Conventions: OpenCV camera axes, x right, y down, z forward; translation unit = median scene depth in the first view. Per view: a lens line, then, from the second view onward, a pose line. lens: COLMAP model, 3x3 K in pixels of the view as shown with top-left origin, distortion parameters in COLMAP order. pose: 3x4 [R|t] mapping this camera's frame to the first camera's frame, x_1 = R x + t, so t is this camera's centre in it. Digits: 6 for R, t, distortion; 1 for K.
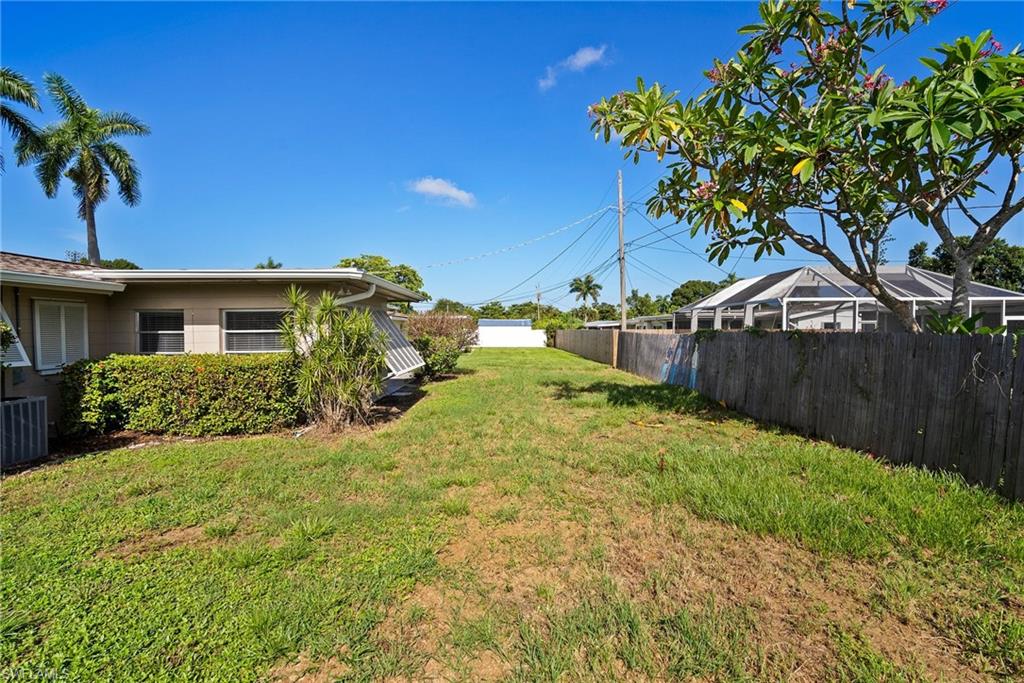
lens RADIAL K [[447.8, 0, 514.2], [0, 447.8, 338.2], [0, 0, 1]] dist [-0.014376, 0.005524]
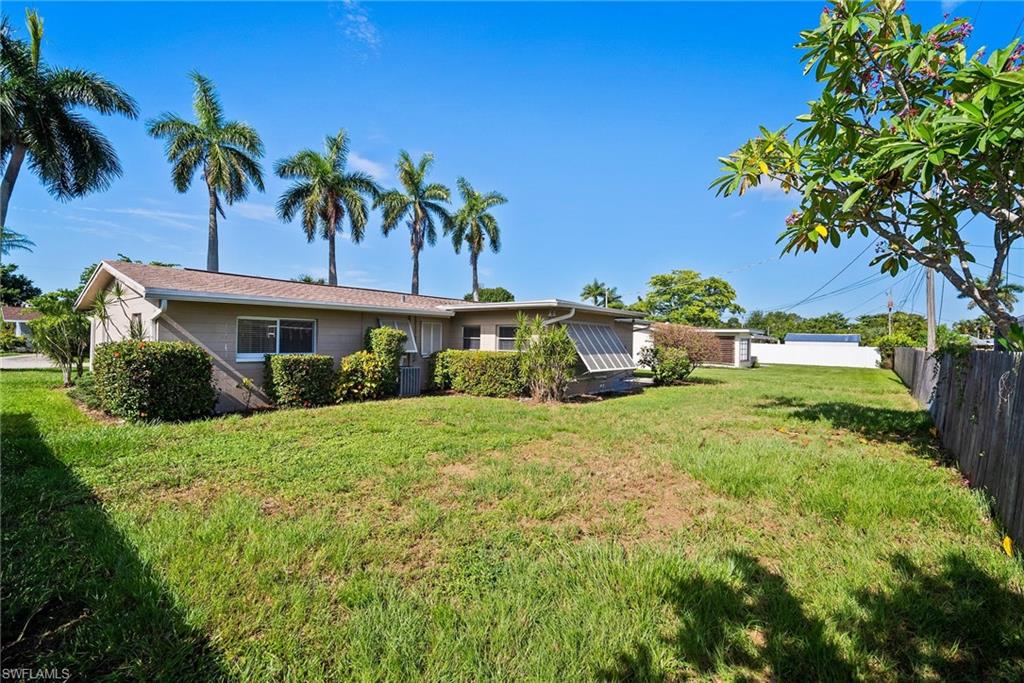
lens RADIAL K [[447.8, 0, 514.2], [0, 447.8, 338.2], [0, 0, 1]] dist [-0.014376, 0.005524]
pose [[0.761528, 0.017451, -0.647897, 0.469797], [-0.036020, 0.999232, -0.015424, 0.008196], [0.647130, 0.035083, 0.761572, -0.240497]]
